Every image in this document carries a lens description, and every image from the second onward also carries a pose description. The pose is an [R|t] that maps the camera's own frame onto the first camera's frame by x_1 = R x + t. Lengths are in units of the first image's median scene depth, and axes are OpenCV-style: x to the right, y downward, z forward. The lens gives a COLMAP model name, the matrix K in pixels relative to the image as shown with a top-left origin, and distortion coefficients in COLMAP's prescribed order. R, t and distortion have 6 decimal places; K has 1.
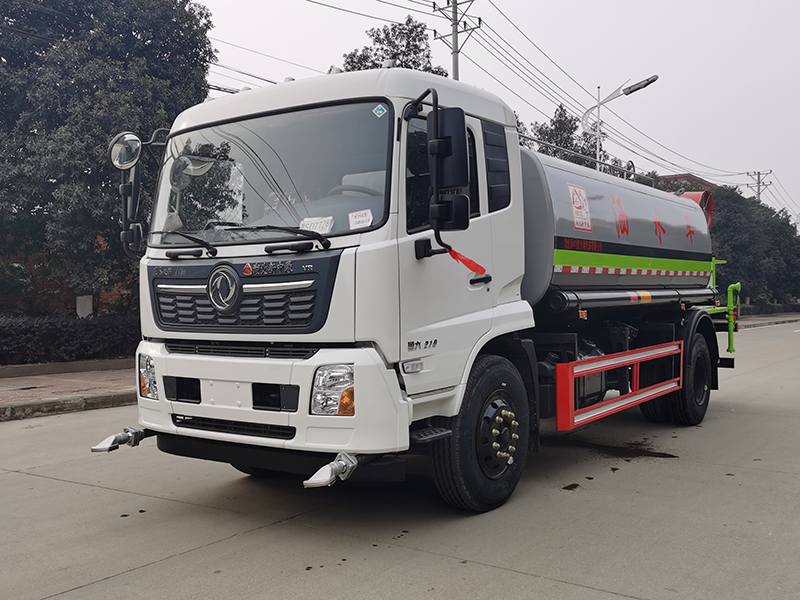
lens RADIAL K [[787.7, 0, 398.9], [0, 787.7, 299.8], [0, 0, 1]] dist [0.035215, 0.000000]
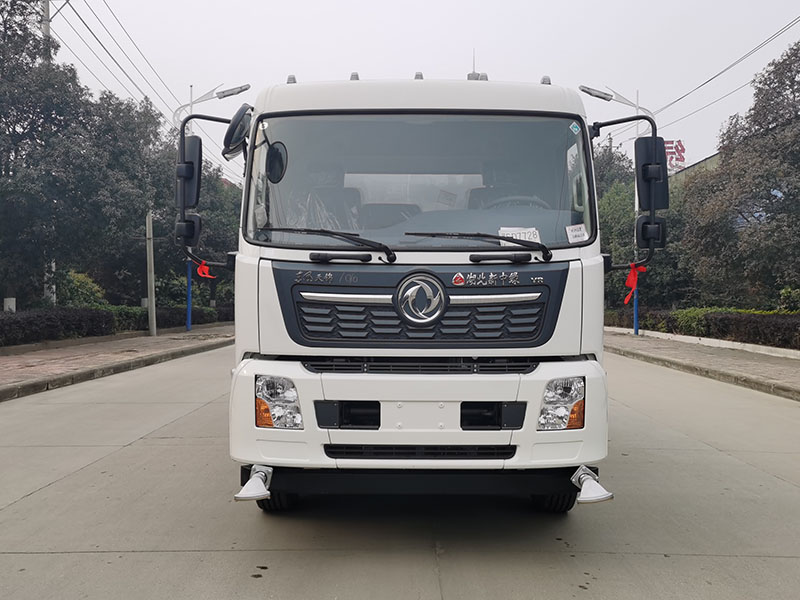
lens RADIAL K [[787.7, 0, 397.6], [0, 787.7, 284.0], [0, 0, 1]] dist [0.035215, 0.000000]
pose [[0.831717, 0.020079, 0.554837, -0.763591], [-0.010388, 0.999734, -0.020606, -0.013151], [-0.555103, 0.011375, 0.831704, 0.270406]]
